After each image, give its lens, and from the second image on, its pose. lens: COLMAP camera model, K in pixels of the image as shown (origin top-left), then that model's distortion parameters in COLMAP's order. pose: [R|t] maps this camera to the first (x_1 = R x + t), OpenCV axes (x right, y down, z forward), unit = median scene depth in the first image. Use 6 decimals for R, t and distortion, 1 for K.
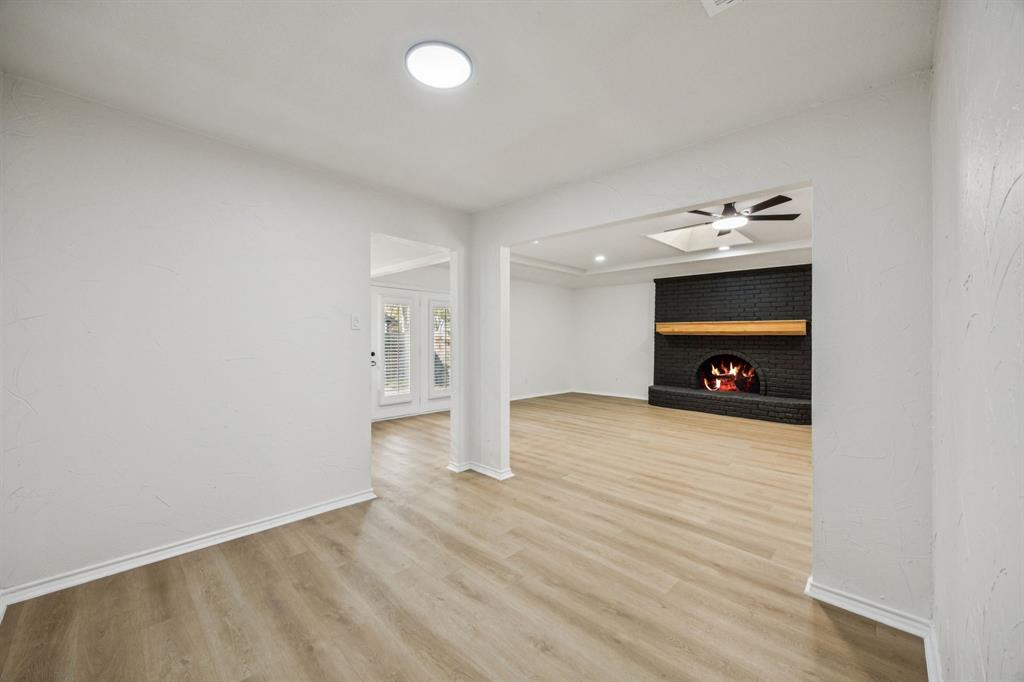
lens RADIAL K [[389.5, 0, 512.7], [0, 389.5, 341.4], [0, 0, 1]] dist [-0.002064, 0.000016]
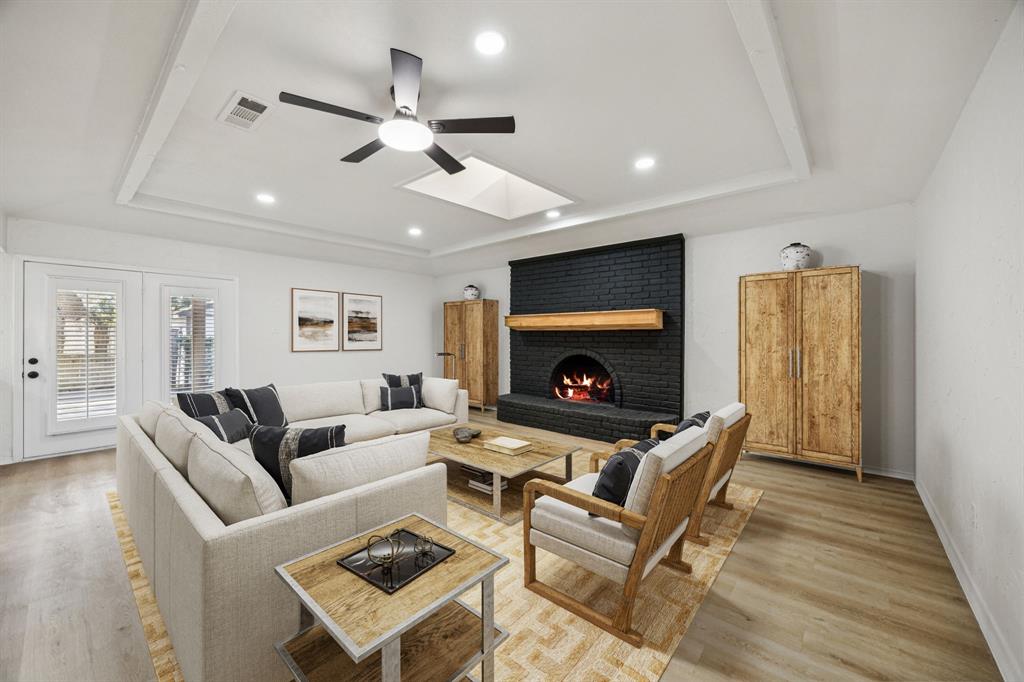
lens RADIAL K [[389.5, 0, 512.1], [0, 389.5, 339.7], [0, 0, 1]] dist [-0.002064, 0.000016]
pose [[0.998756, -0.009354, 0.048988, 0.381697], [0.009353, 0.999956, 0.000245, 0.001643], [-0.048988, 0.000214, 0.998799, 0.227040]]
